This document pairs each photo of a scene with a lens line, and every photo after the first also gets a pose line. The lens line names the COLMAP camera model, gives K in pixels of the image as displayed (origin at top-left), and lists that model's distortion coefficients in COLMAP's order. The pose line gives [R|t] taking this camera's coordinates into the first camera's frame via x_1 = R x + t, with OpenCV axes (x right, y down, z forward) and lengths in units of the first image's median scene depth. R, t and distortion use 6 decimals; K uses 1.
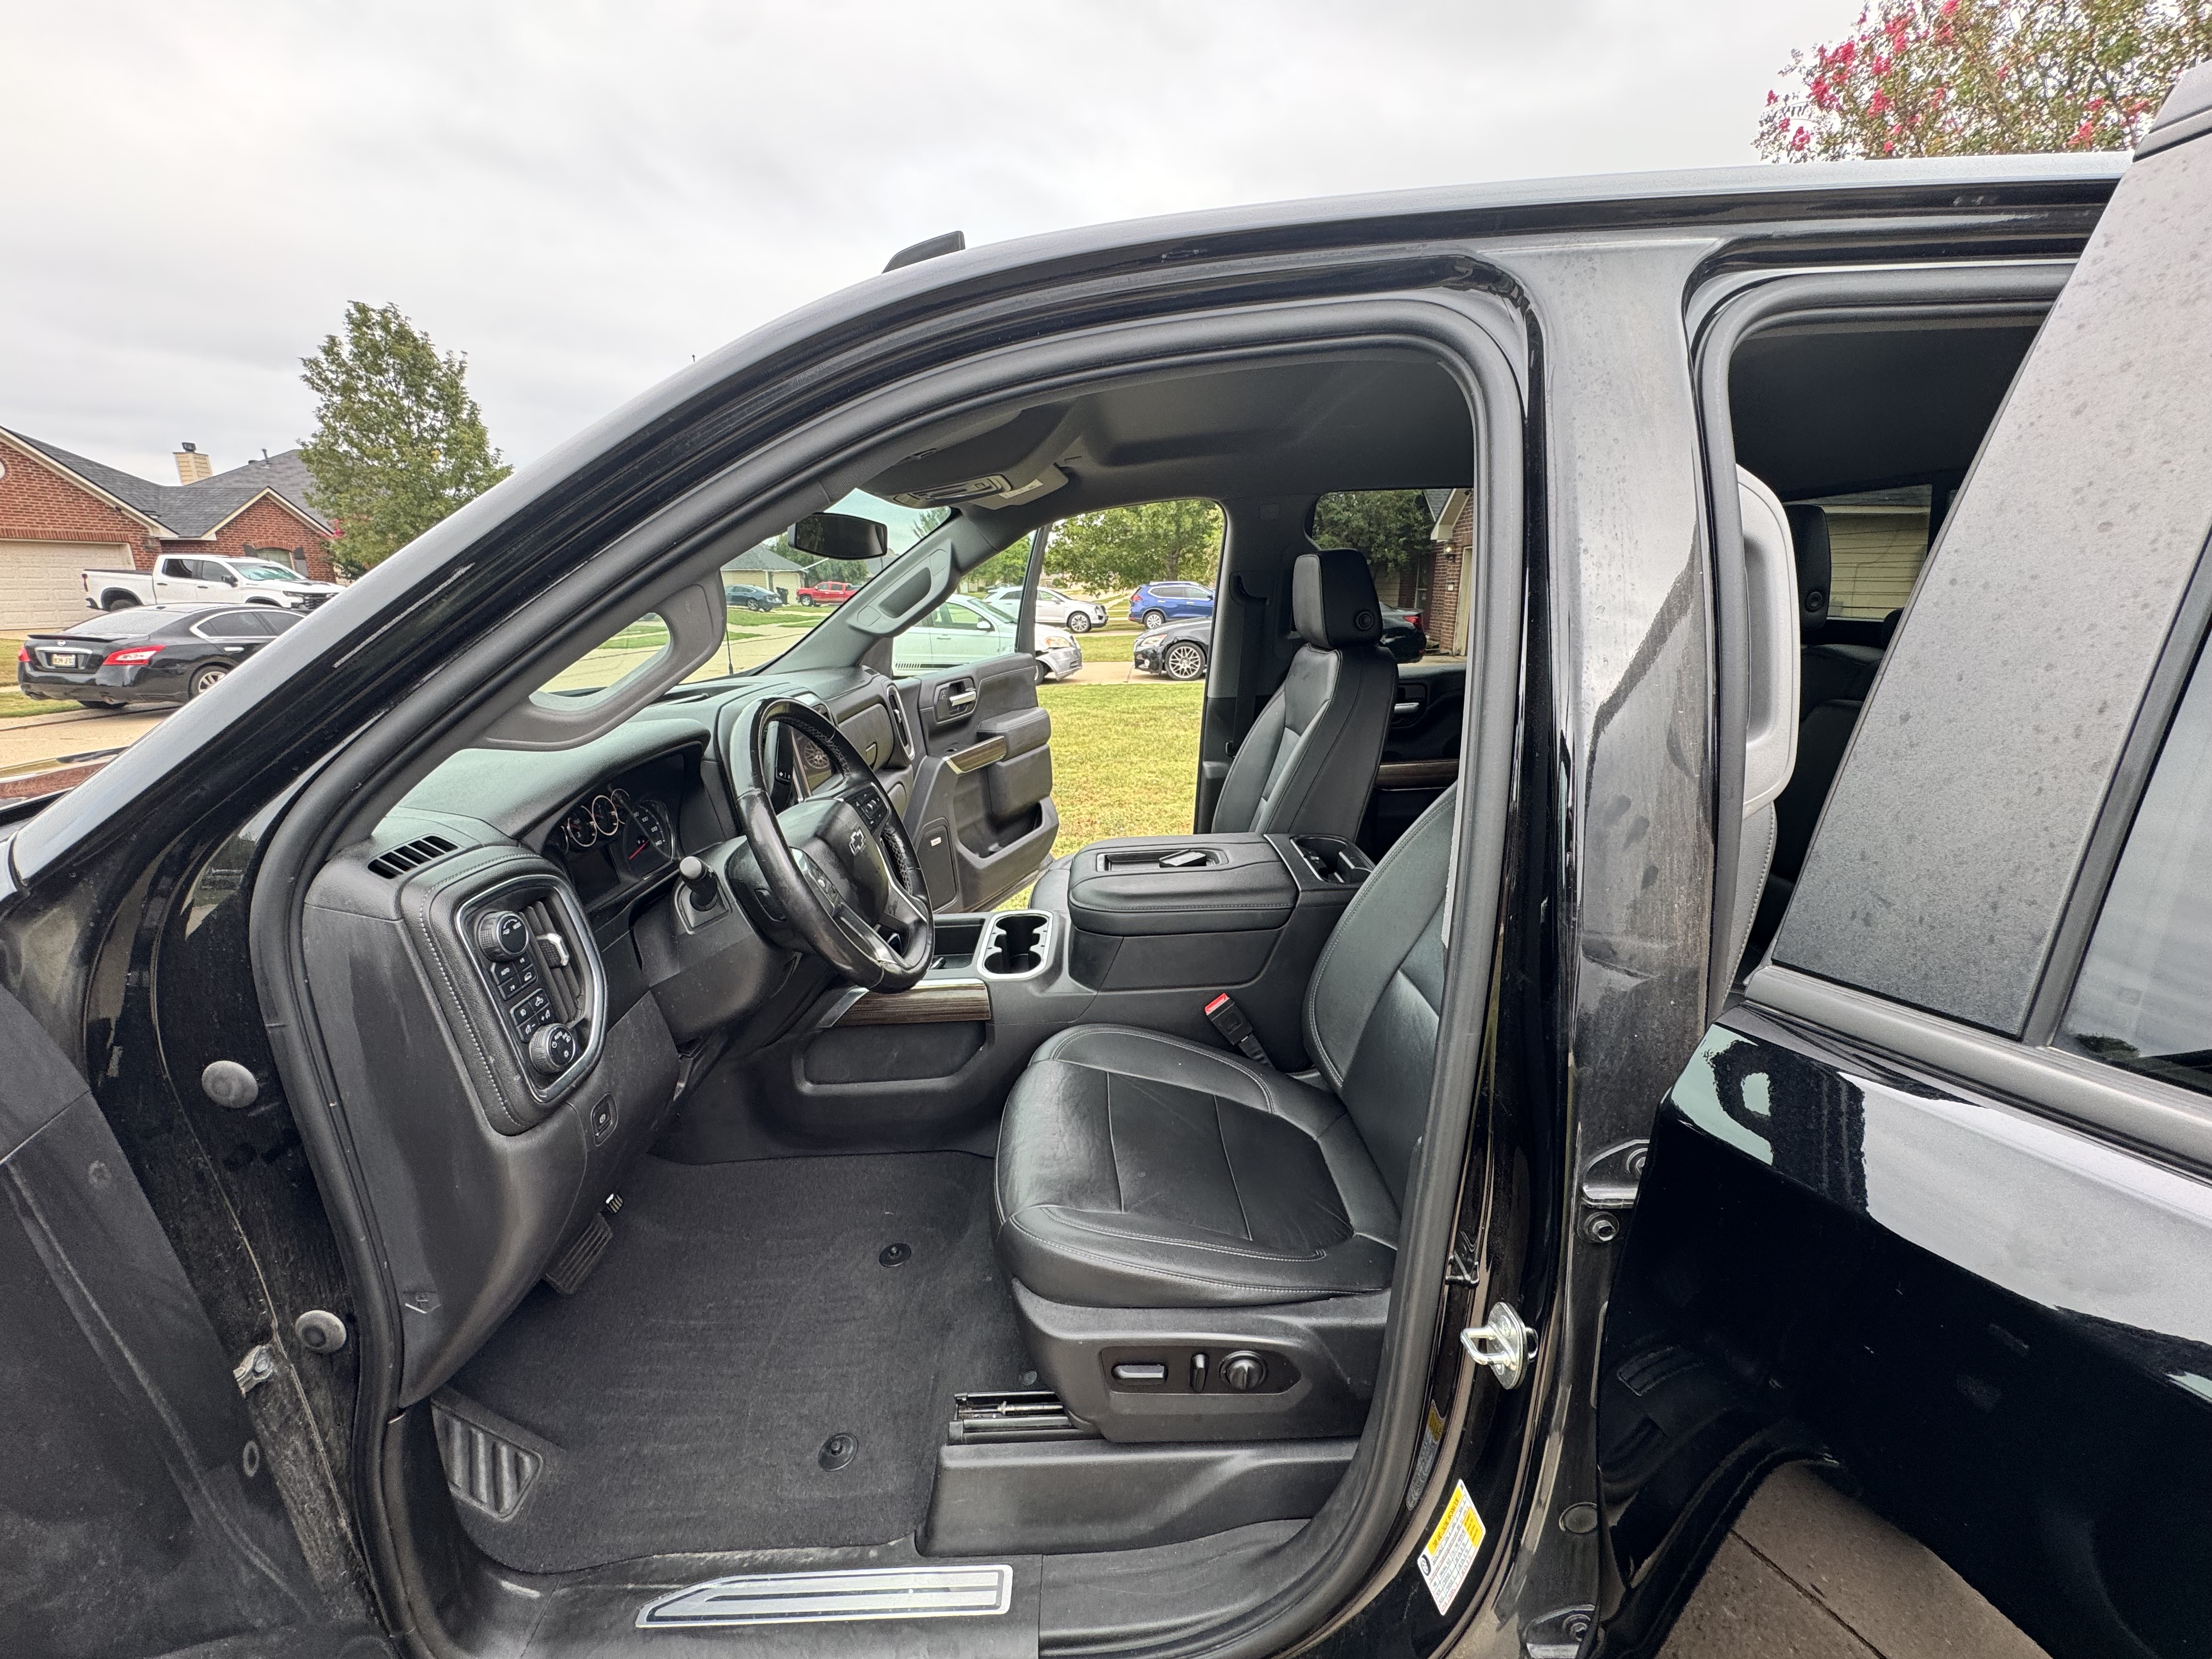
lens RADIAL K [[883.2, 0, 1106.2], [0, 883.2, 818.8], [0, 0, 1]] dist [0.000028, 0.000058]
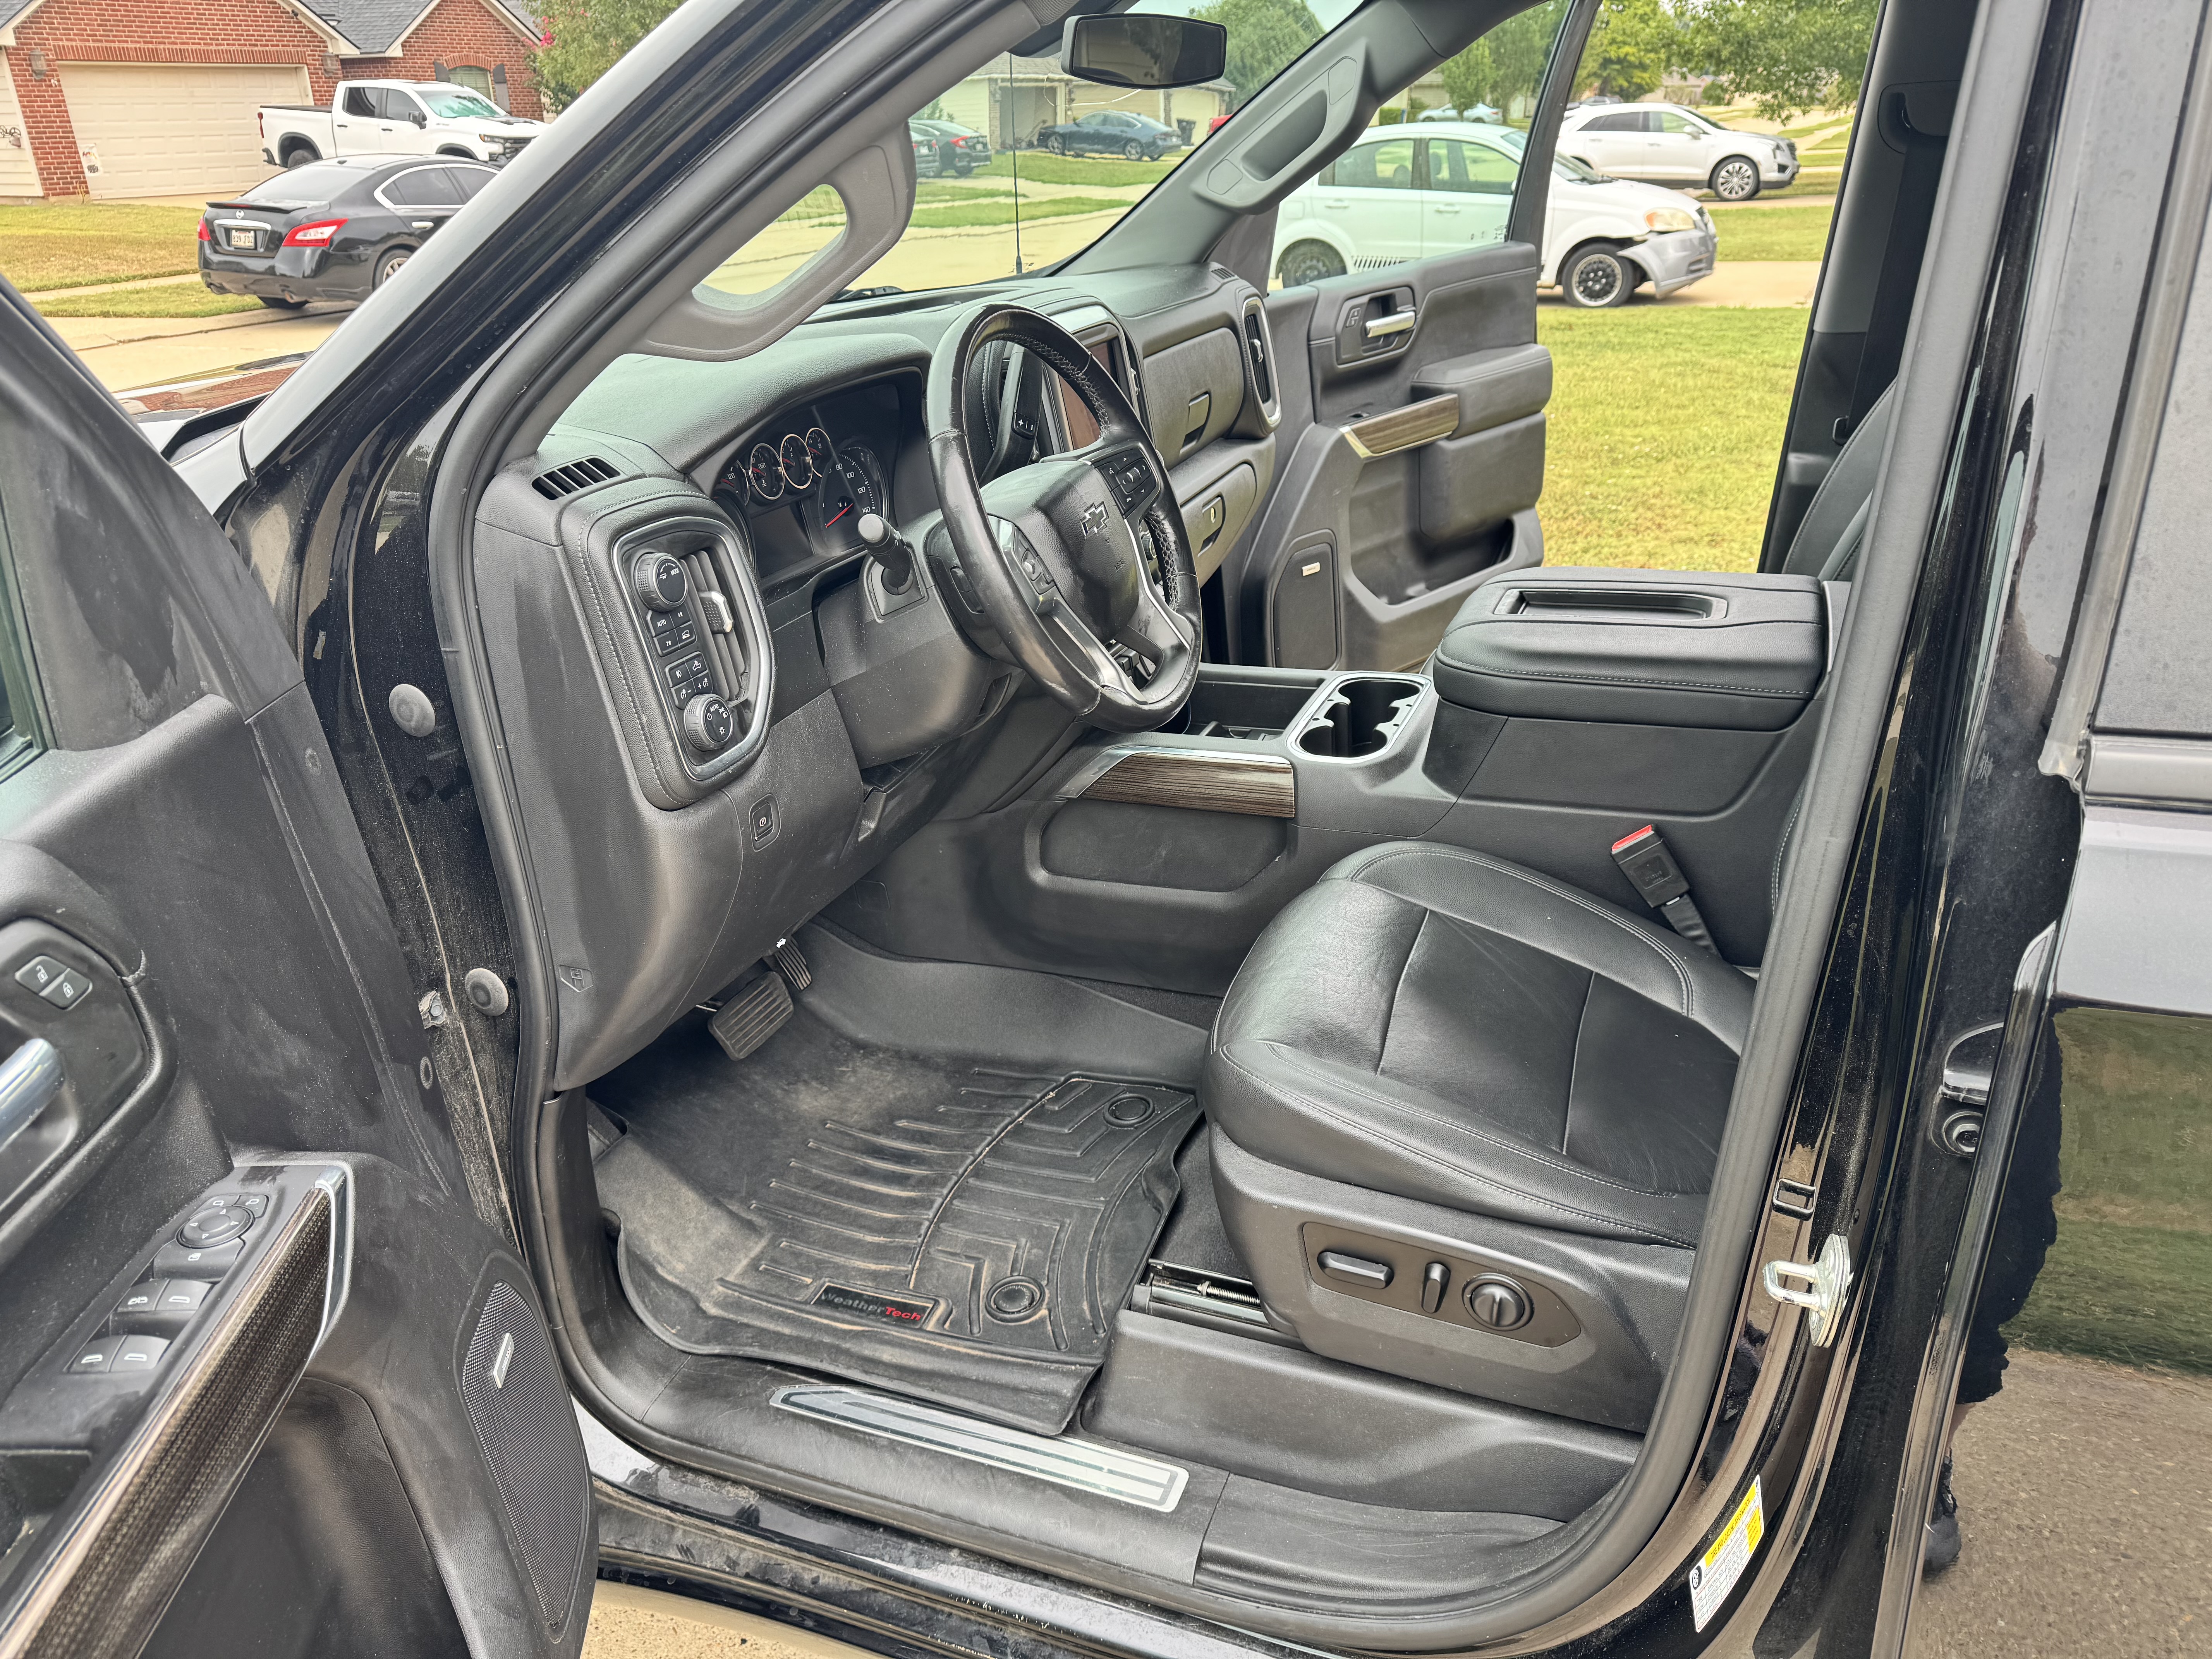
lens RADIAL K [[1582.3, 0, 1108.9], [0, 1582.3, 820.1], [0, 0, 1]] dist [0.099848, -0.125184]
pose [[0.924733, 0.137218, -0.355022, 0.246982], [-0.079116, 0.981677, 0.173351, 0.045126], [0.372304, -0.132215, 0.918645, -0.241044]]
